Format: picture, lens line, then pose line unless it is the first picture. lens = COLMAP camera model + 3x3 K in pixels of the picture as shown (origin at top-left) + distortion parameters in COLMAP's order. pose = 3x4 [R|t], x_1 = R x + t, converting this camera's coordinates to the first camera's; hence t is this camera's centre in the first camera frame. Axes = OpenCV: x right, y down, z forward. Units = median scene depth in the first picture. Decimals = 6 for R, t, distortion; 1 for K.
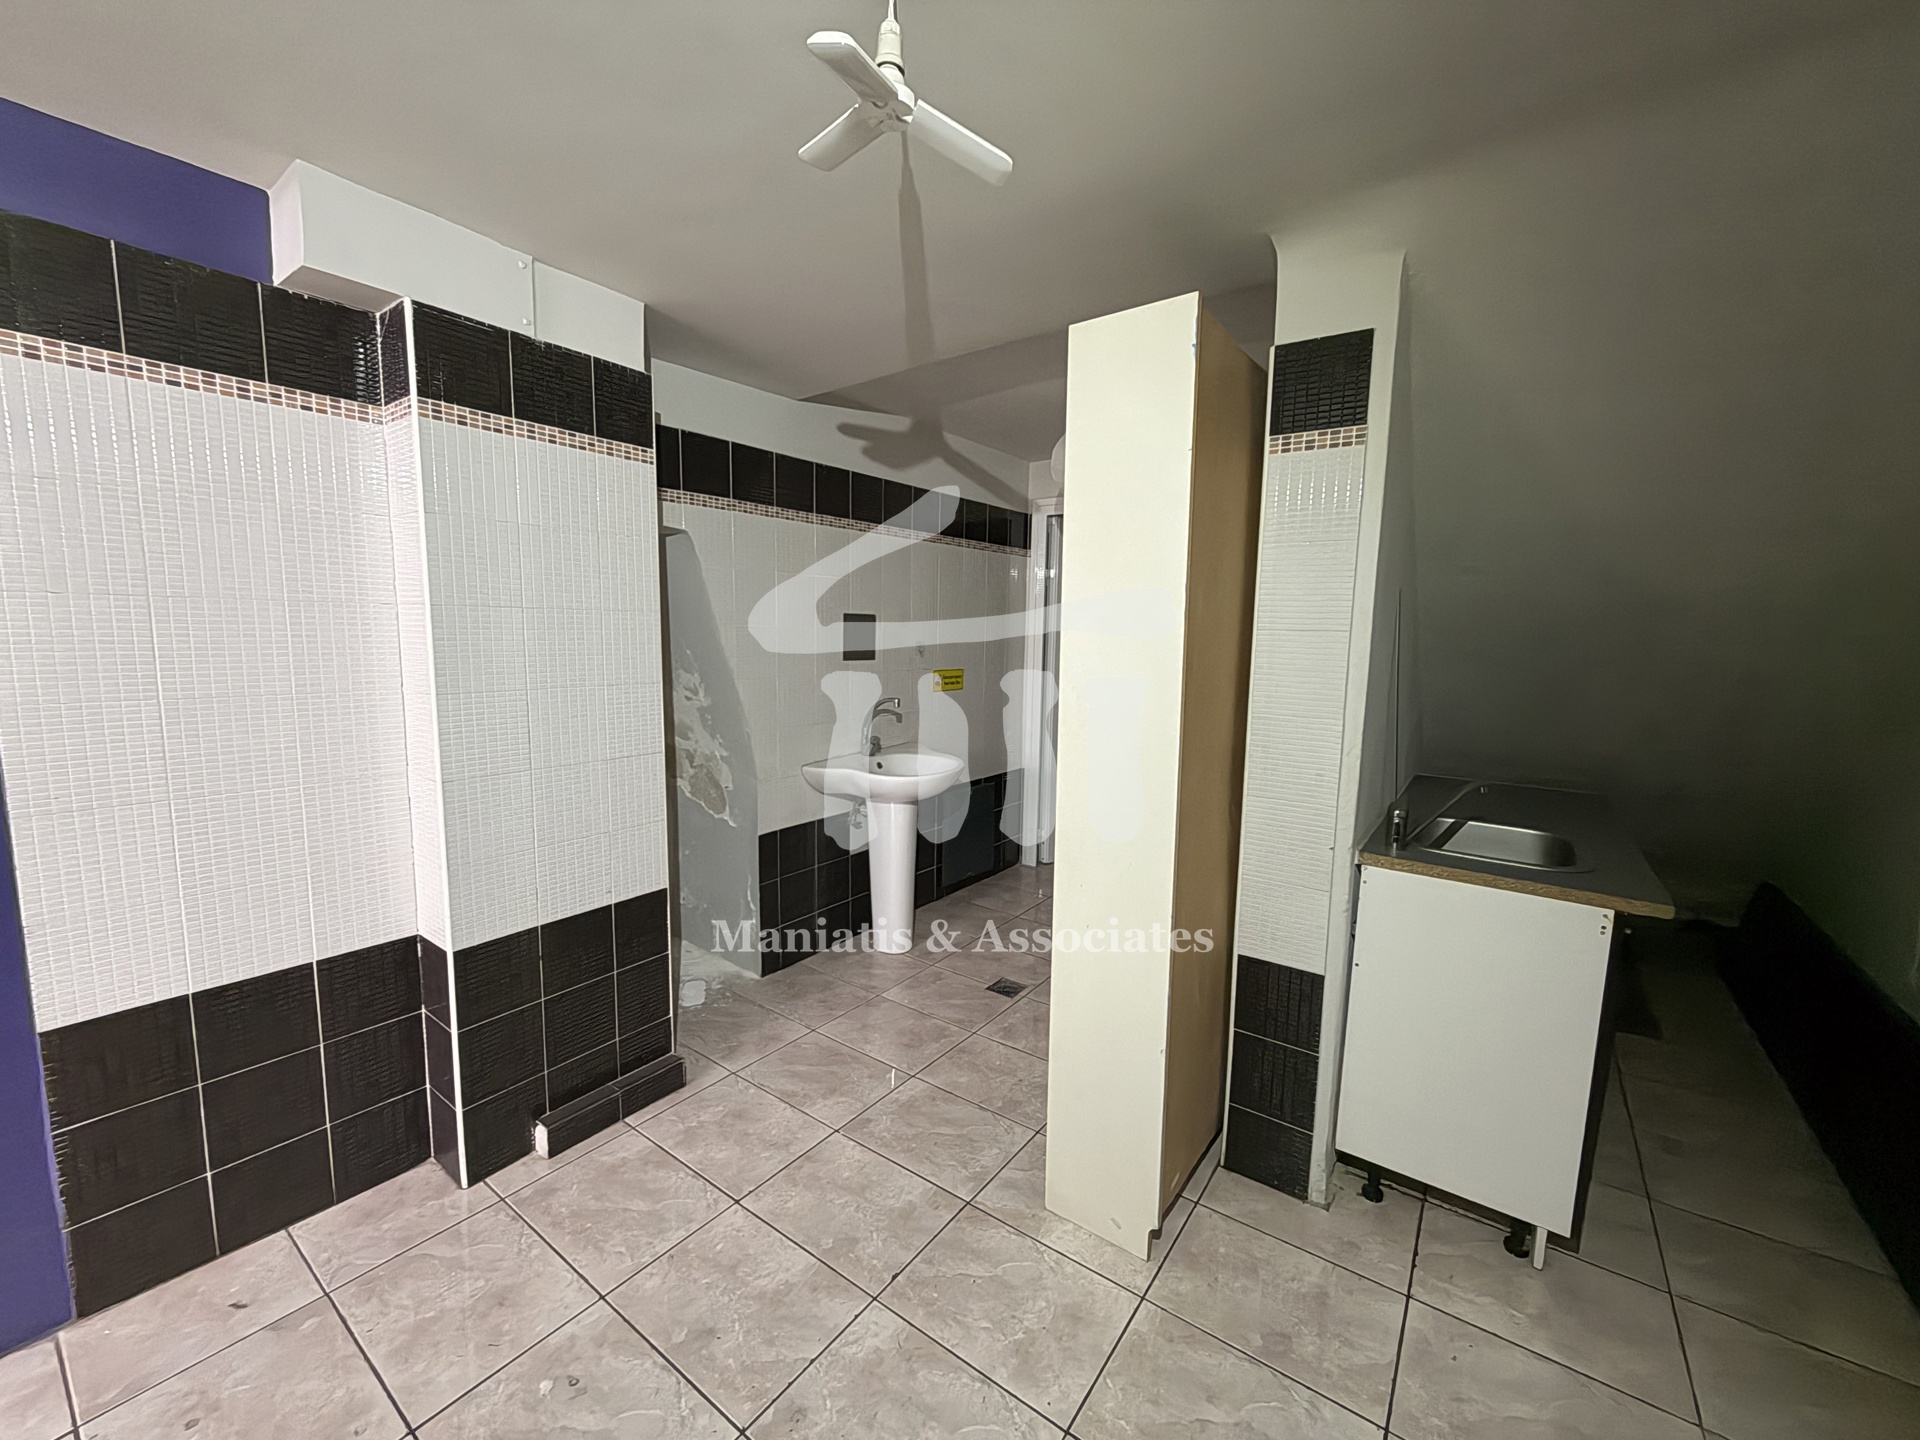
lens RADIAL K [[763.1, 0, 954.6], [0, 763.1, 719.8], [0, 0, 1]] dist [0.000870, -0.000394]
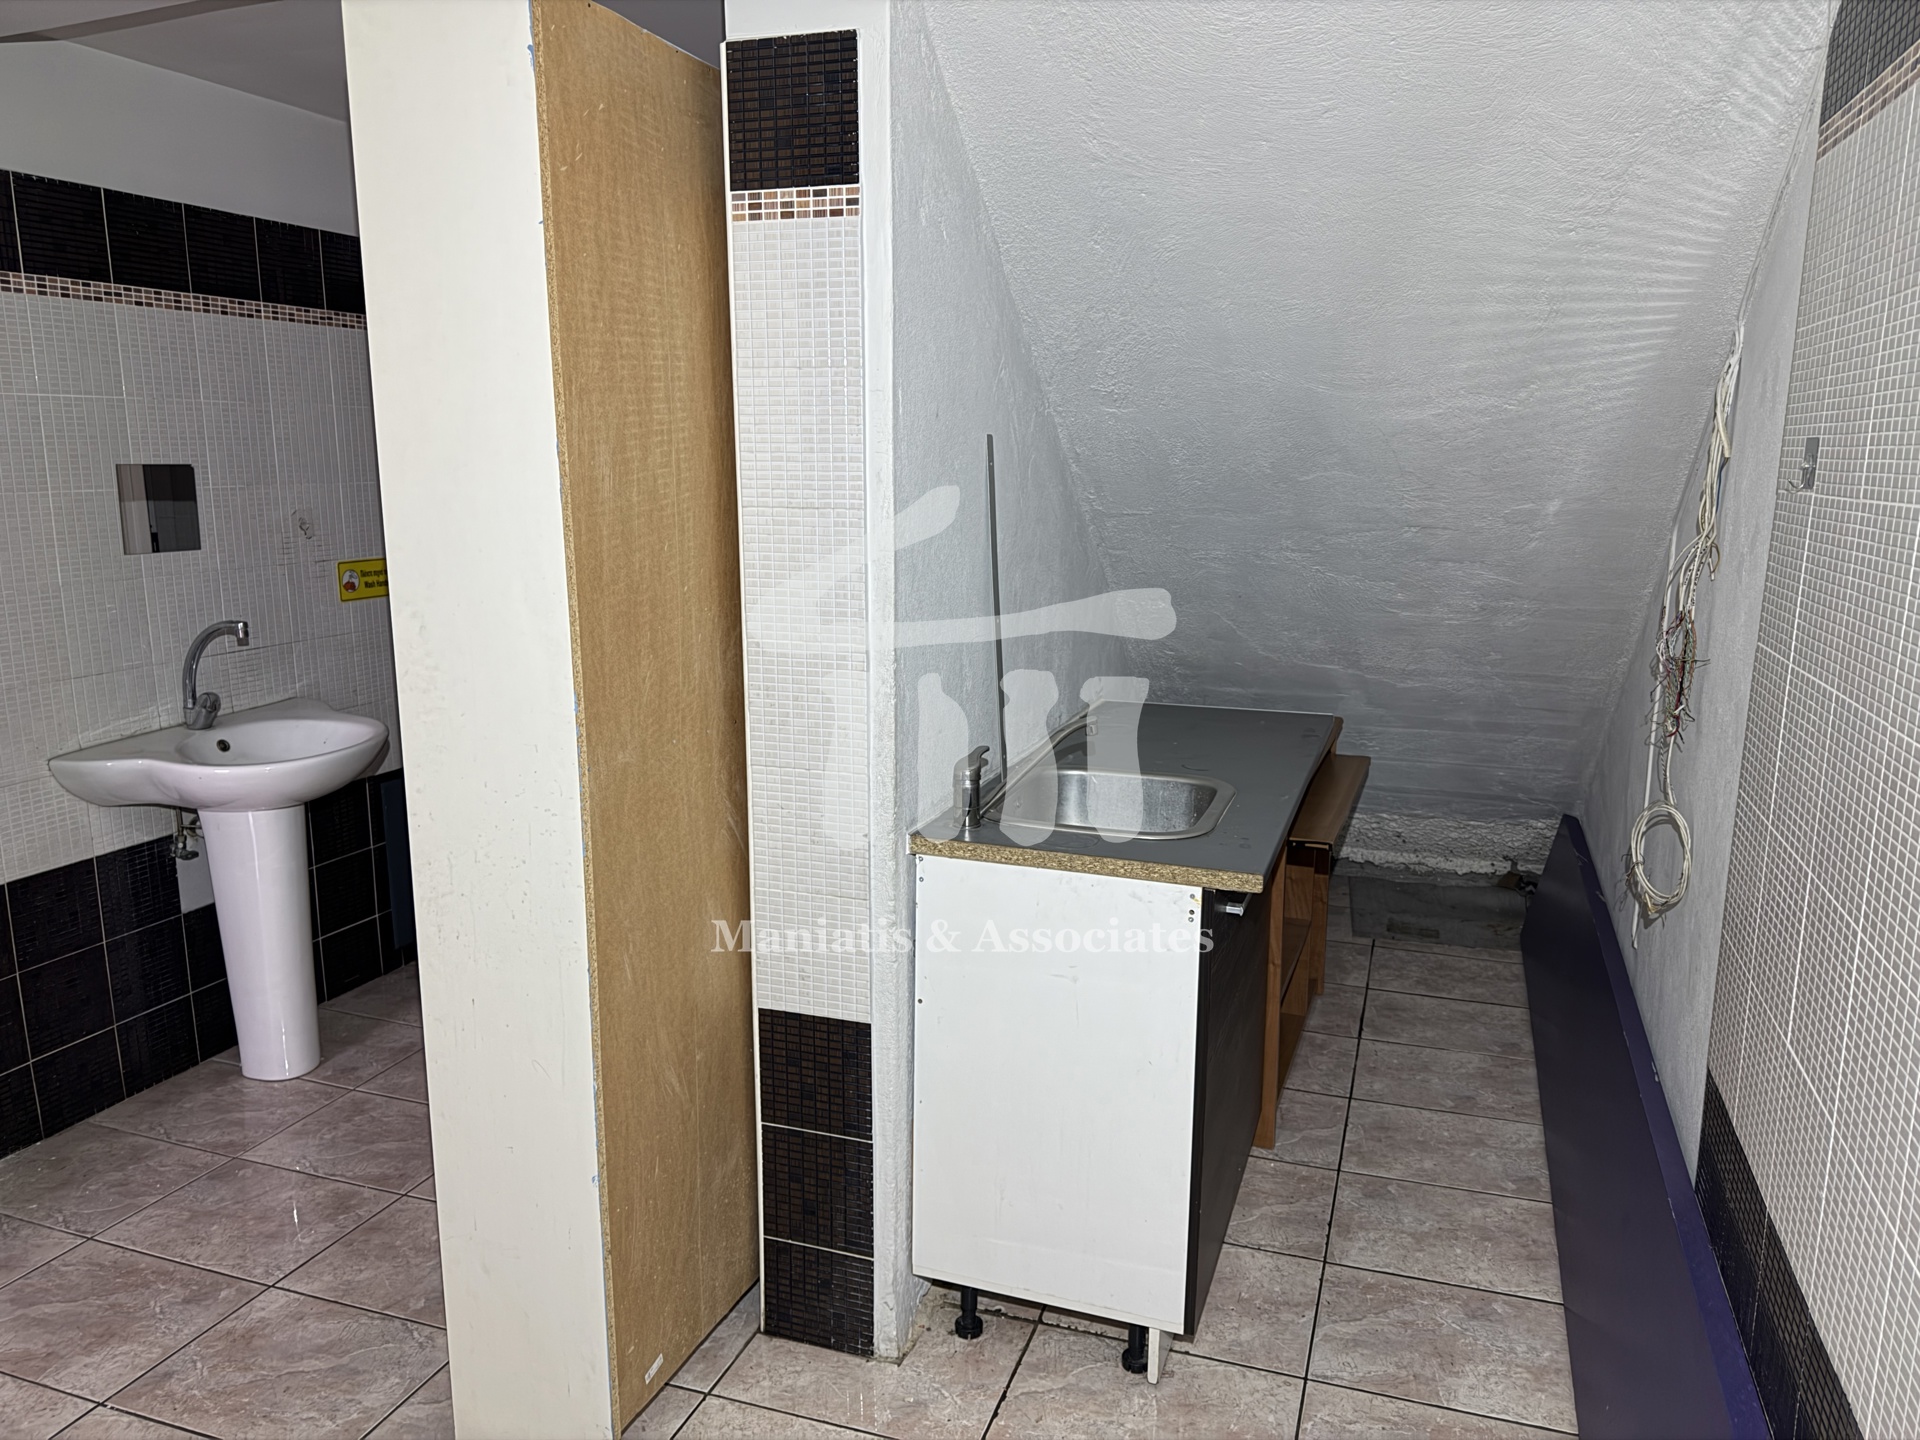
lens RADIAL K [[1348.8, 0, 957.4], [0, 1348.8, 716.7], [0, 0, 1]] dist [0.060896, -0.074047]
pose [[0.958613, -0.069389, 0.276127, 0.246617], [0.048798, 0.995538, 0.080766, -0.025262], [-0.280499, -0.063949, 0.957722, -0.137961]]
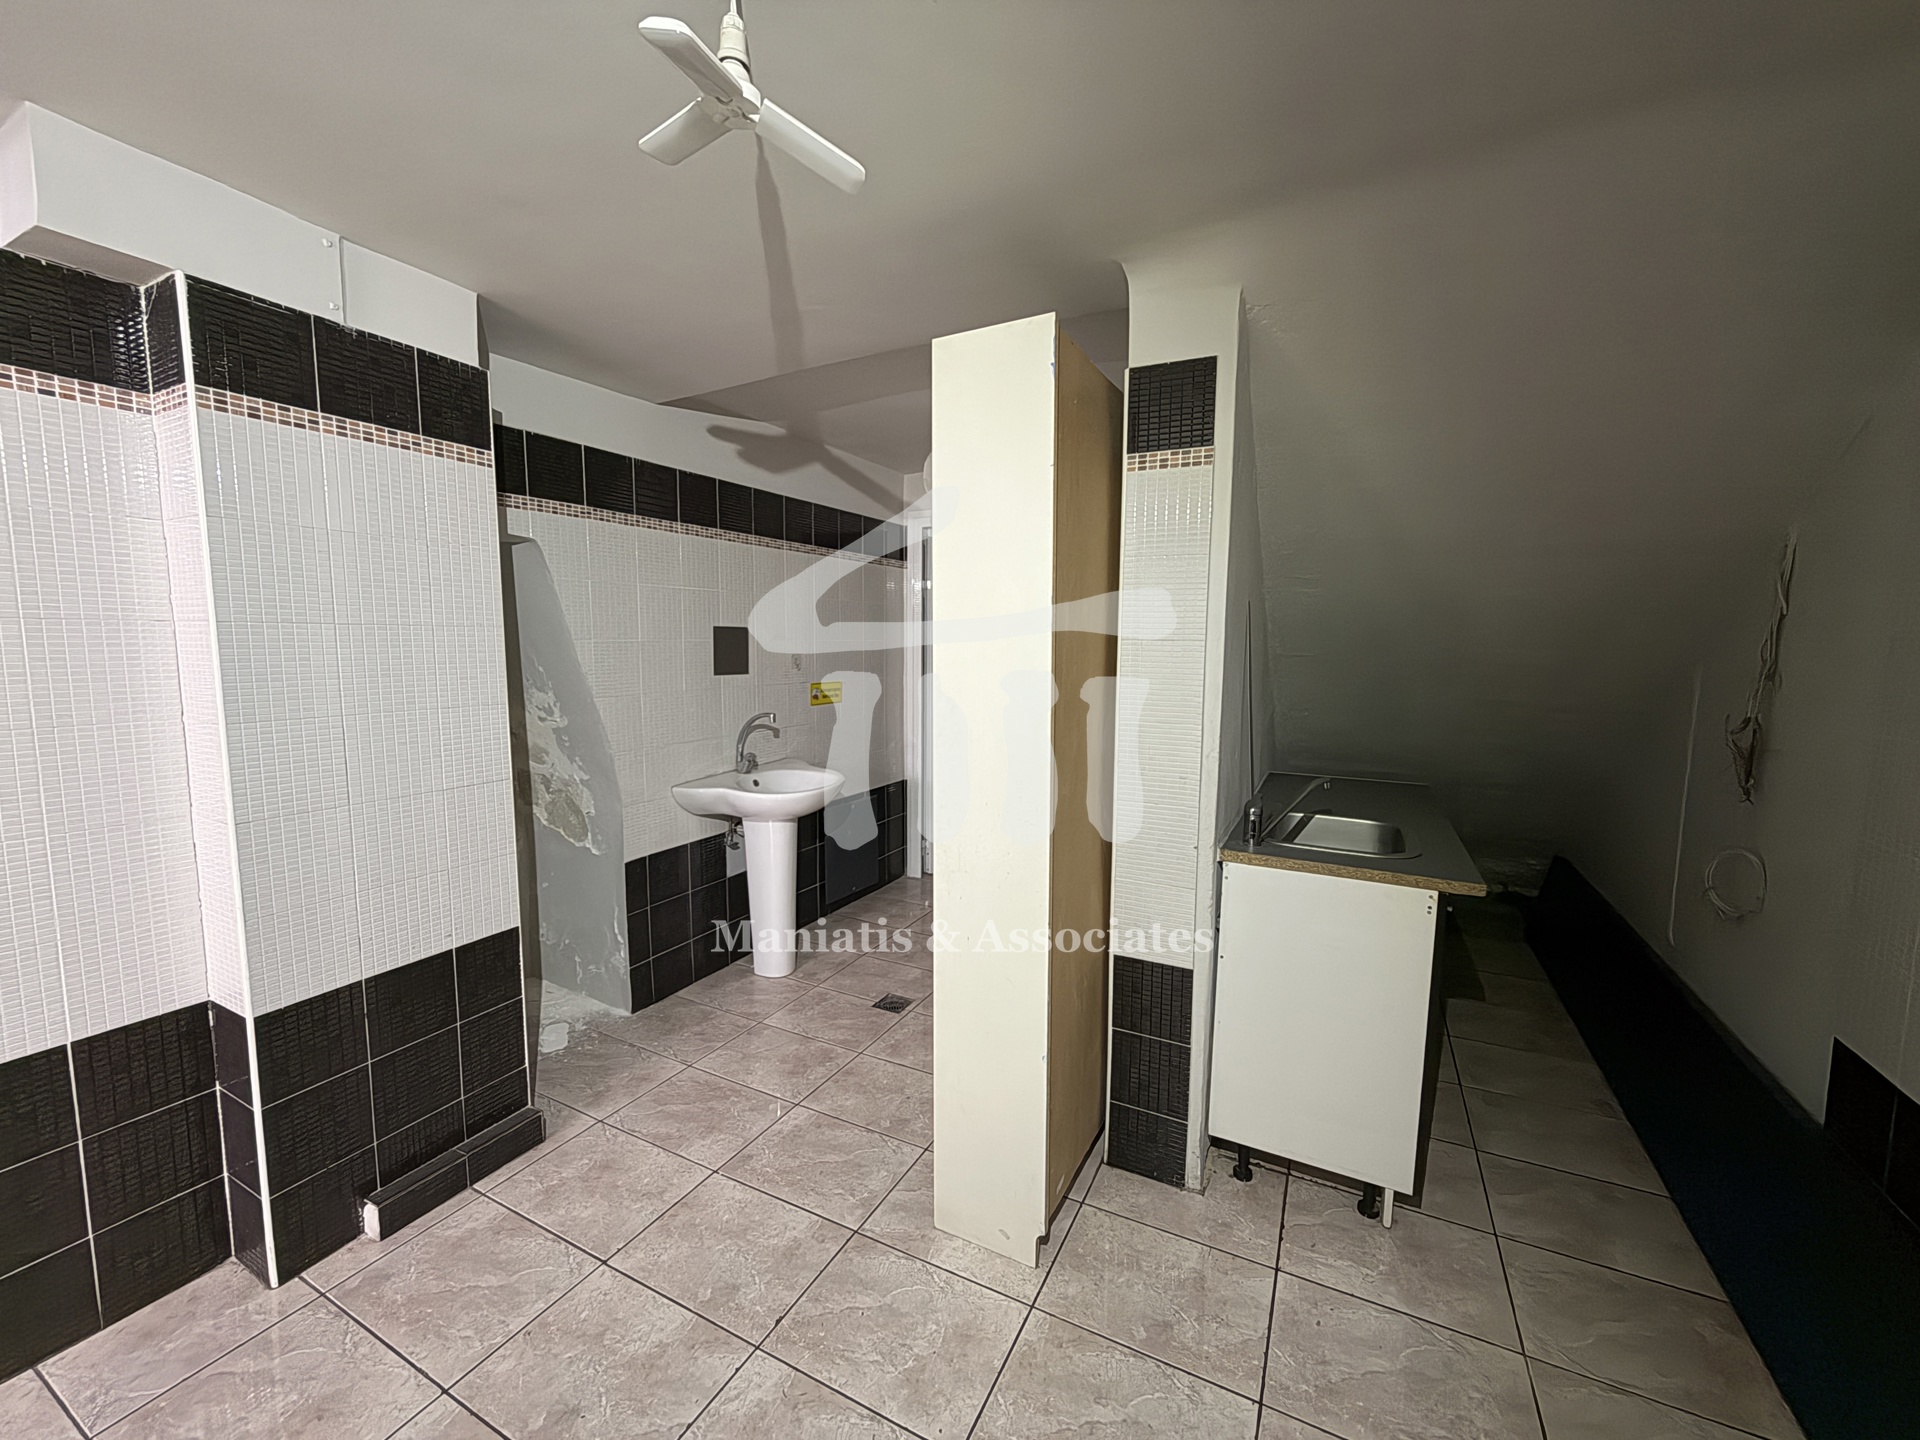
lens RADIAL K [[763.1, 0, 955.0], [0, 763.1, 719.7], [0, 0, 1]] dist [0.000870, -0.000394]
pose [[0.988290, -0.026153, 0.150332, 0.013859], [0.028192, 0.999537, -0.011443, -0.004105], [-0.149963, 0.015548, 0.988569, 0.010106]]
